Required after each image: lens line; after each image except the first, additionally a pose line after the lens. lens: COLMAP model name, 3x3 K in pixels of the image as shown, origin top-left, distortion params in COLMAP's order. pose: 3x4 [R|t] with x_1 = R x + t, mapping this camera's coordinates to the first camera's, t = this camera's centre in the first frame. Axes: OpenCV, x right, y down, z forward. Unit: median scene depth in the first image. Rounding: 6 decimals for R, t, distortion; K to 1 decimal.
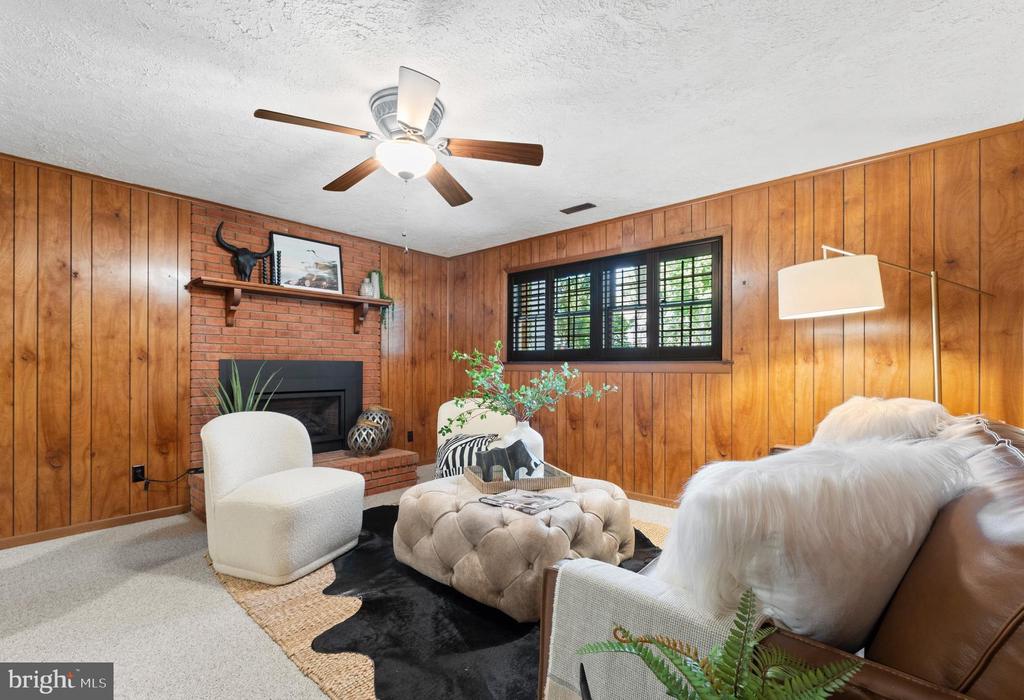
lens RADIAL K [[461.7, 0, 494.8], [0, 461.7, 368.8], [0, 0, 1]] dist [-0.001661, -0.000748]
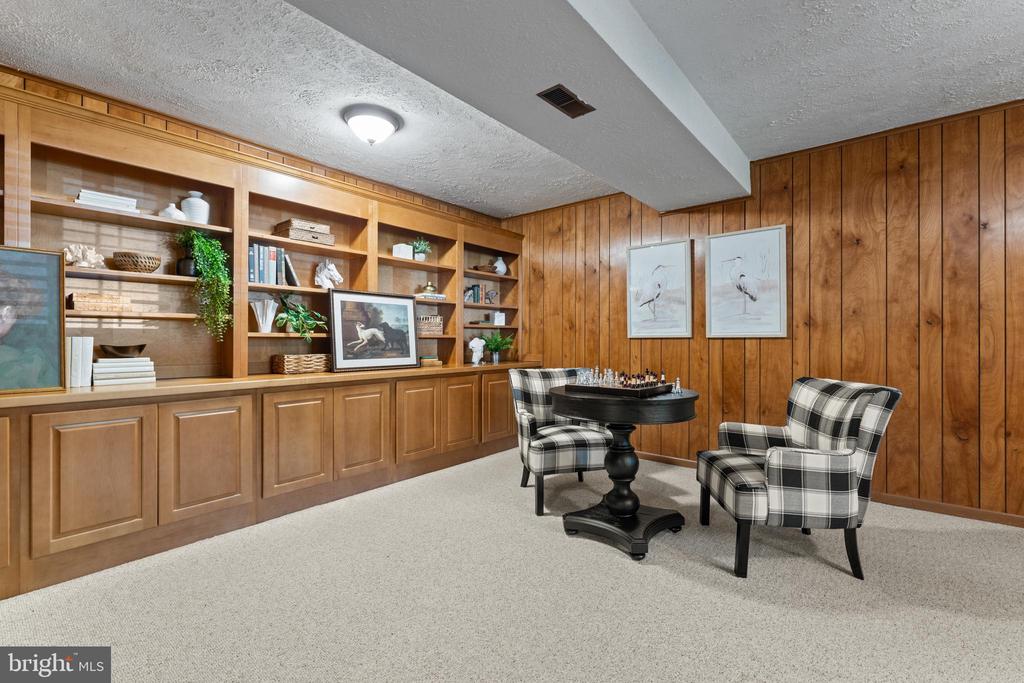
lens RADIAL K [[441.7, 0, 512.1], [0, 441.7, 338.0], [0, 0, 1]] dist [-0.000752, -0.001172]
pose [[0.047451, -0.005148, -0.998860, -0.102014], [-0.001925, 0.999984, -0.005245, 0.015203], [0.998872, 0.002172, 0.047440, 0.051597]]
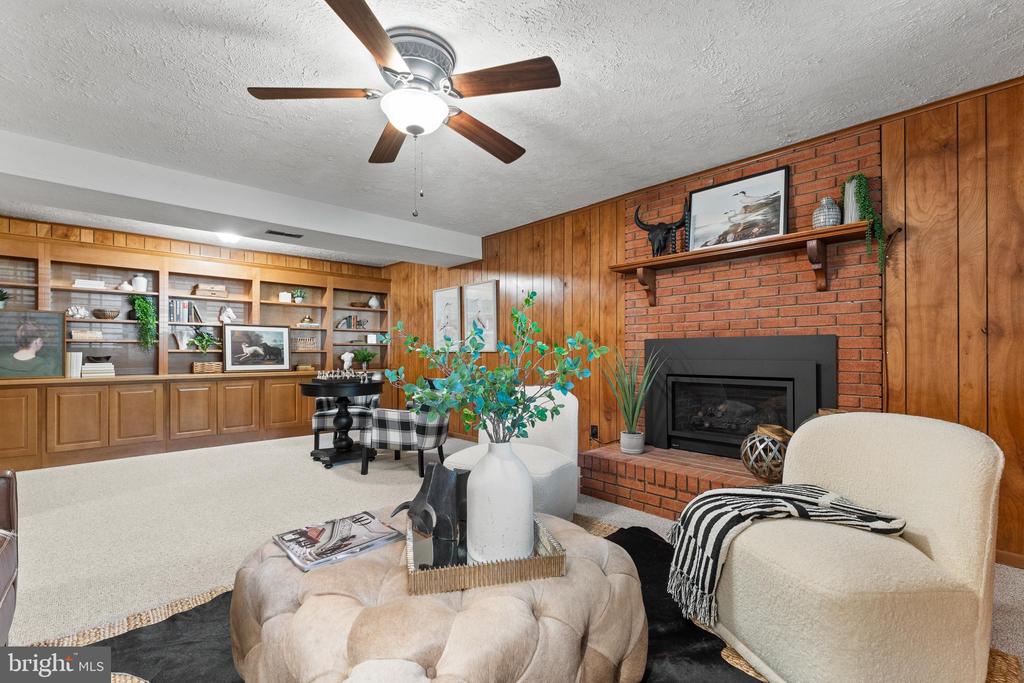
lens RADIAL K [[441.7, 0, 513.8], [0, 441.7, 350.8], [0, 0, 1]] dist [-0.000752, -0.001172]
pose [[-0.070323, -0.006012, -0.997506, 0.448840], [-0.001438, 0.999981, -0.005926, 0.012597], [0.997523, 0.001017, -0.070330, 0.858063]]
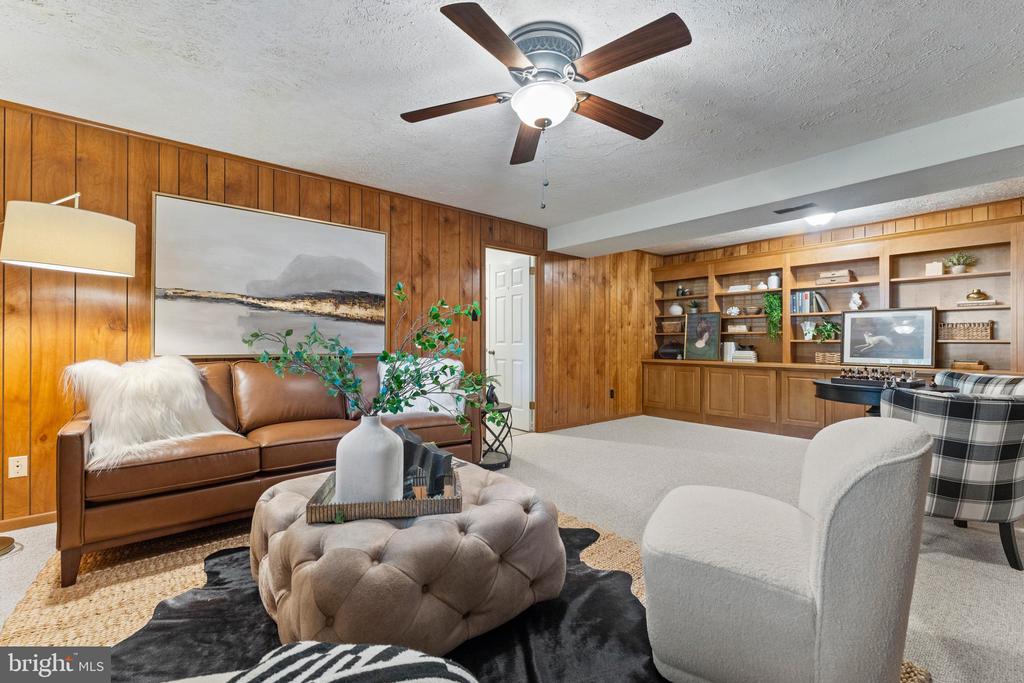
lens RADIAL K [[441.7, 0, 512.5], [0, 441.7, 342.7], [0, 0, 1]] dist [-0.000752, -0.001172]
pose [[-0.991146, -0.005091, 0.132681, -0.170586], [-0.004622, 0.999982, 0.003839, 0.010091], [-0.132698, 0.003192, -0.991151, 1.289023]]
